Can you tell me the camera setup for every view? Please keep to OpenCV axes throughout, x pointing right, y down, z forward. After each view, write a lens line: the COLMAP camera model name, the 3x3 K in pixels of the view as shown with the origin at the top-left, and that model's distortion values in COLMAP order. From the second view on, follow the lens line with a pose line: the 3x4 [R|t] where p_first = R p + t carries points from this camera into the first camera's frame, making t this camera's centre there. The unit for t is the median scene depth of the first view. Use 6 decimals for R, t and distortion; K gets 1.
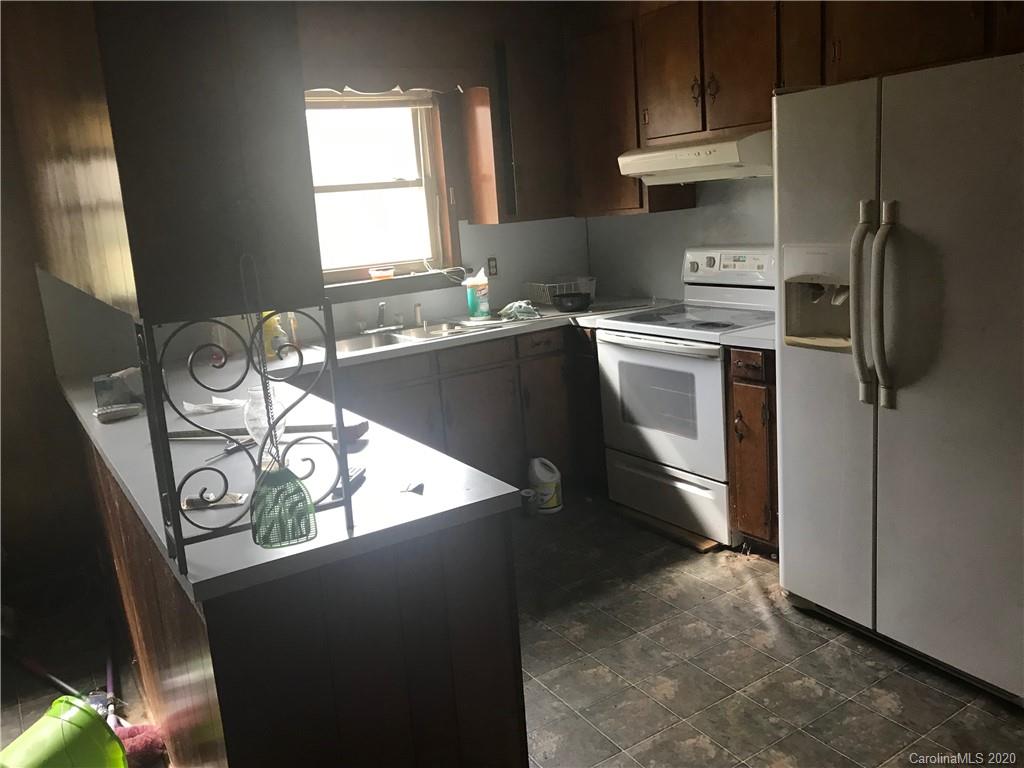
lens RADIAL K [[796.0, 0, 512.0], [0, 796.0, 384.0], [0, 0, 1]] dist [-0.010945, -0.000121]
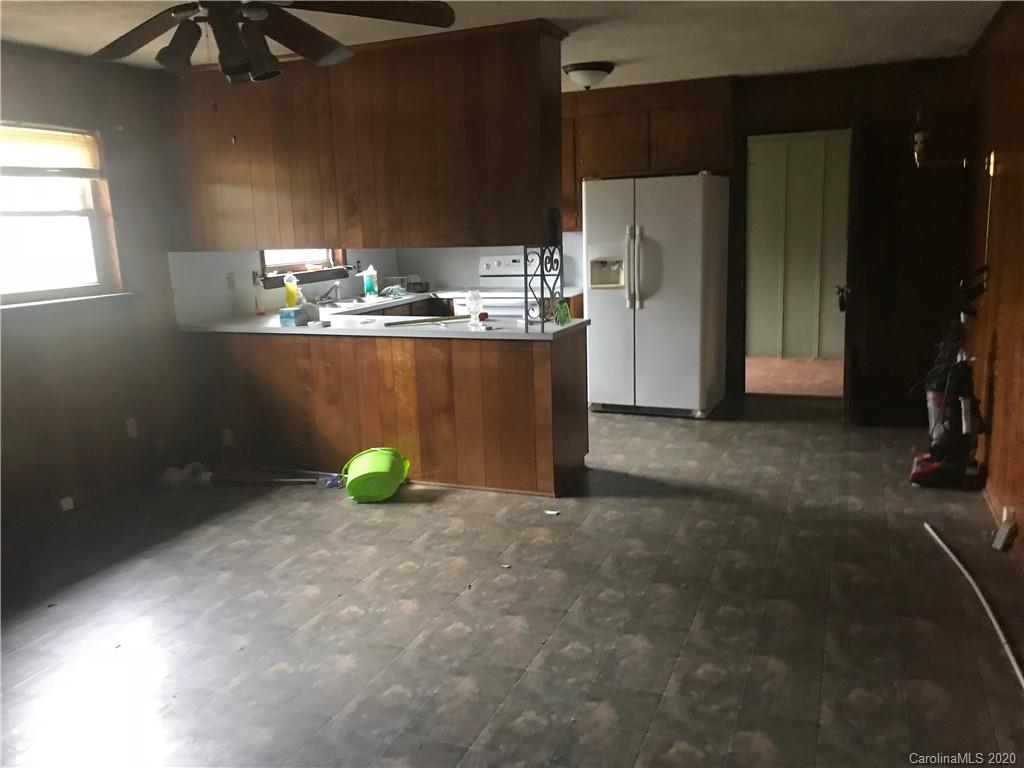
lens RADIAL K [[796.0, 0, 512.0], [0, 796.0, 384.0], [0, 0, 1]] dist [-0.010945, -0.000121]
pose [[0.853411, -0.058615, 0.517932, -0.677159], [0.087098, 0.995723, -0.030825, 0.176624], [-0.513910, 0.071417, 0.854866, -0.526083]]
